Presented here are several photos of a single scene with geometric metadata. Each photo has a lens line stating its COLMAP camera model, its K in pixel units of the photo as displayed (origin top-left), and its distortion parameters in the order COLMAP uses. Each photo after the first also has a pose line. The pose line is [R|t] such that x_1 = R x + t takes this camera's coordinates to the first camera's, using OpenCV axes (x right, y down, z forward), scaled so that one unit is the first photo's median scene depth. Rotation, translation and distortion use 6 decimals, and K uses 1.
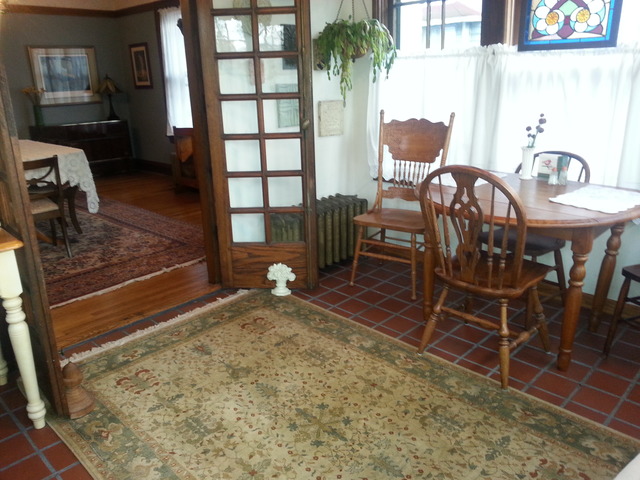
lens RADIAL K [[518.5, 0, 319.1], [0, 518.5, 238.7], [0, 0, 1]] dist [0.006624, -0.001098]
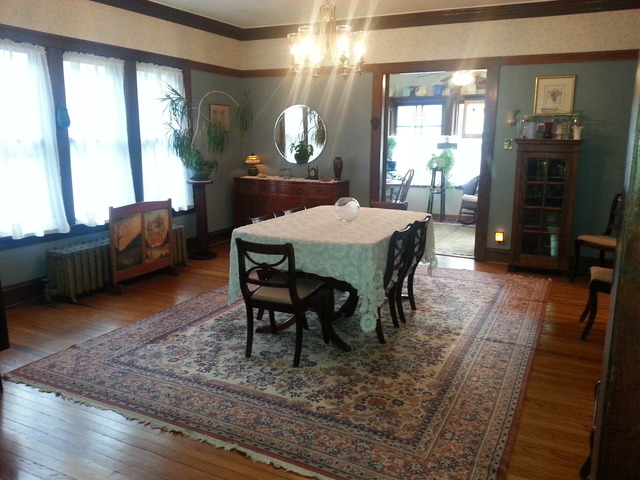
lens RADIAL K [[518.5, 0, 319.5], [0, 518.5, 239.0], [0, 0, 1]] dist [0.006624, -0.001098]
pose [[0.289958, 0.224798, -0.930264, 0.197338], [-0.309570, 0.941797, 0.131094, -0.258231], [0.905589, 0.249970, 0.342672, 0.723400]]
